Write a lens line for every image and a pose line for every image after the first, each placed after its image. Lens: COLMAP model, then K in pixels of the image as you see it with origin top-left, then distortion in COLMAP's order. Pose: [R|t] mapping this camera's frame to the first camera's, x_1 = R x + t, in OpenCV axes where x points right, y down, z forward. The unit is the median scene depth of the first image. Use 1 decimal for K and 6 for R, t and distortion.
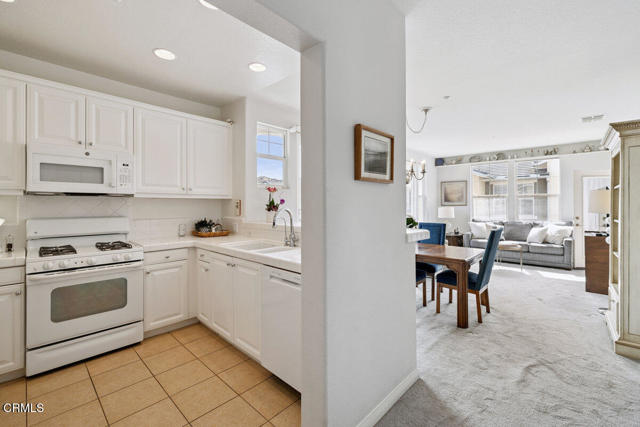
lens RADIAL K [[275.8, 0, 320.2], [0, 275.8, 204.2], [0, 0, 1]] dist [0.000962, 0.000041]
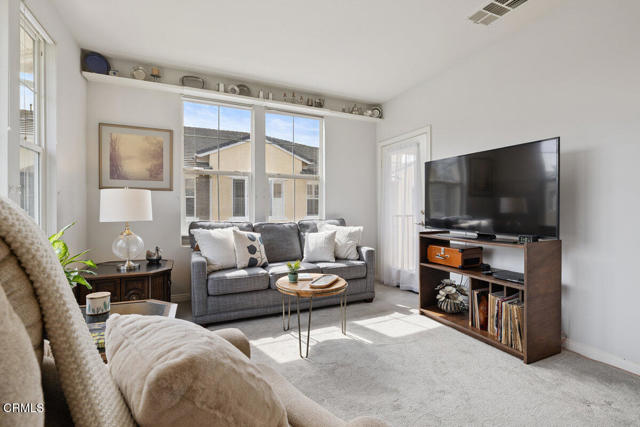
lens RADIAL K [[293.7, 0, 321.4], [0, 293.7, 211.0], [0, 0, 1]] dist [-0.001080, -0.000099]
pose [[0.377418, -0.002312, 0.926040, 0.492783], [-0.003932, 0.999984, 0.004099, 0.079723], [-0.926035, -0.005188, 0.377403, 1.484350]]
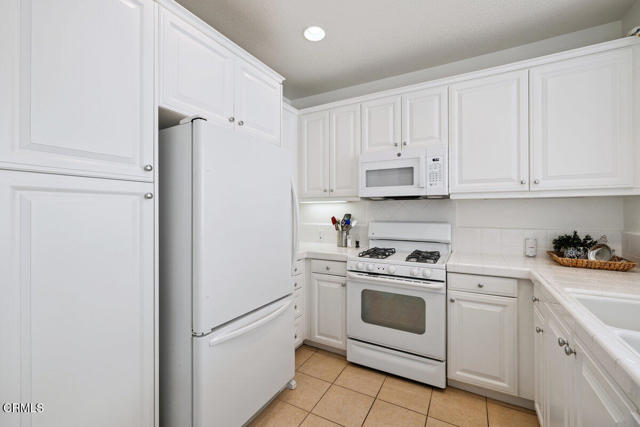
lens RADIAL K [[268.3, 0, 321.0], [0, 268.3, 210.9], [0, 0, 1]] dist [-0.000476, 0.000050]
pose [[0.242876, -0.000081, -0.970057, -0.013101], [0.005626, 0.999983, 0.001325, 0.005702], [0.970041, -0.005780, 0.242872, 0.419983]]
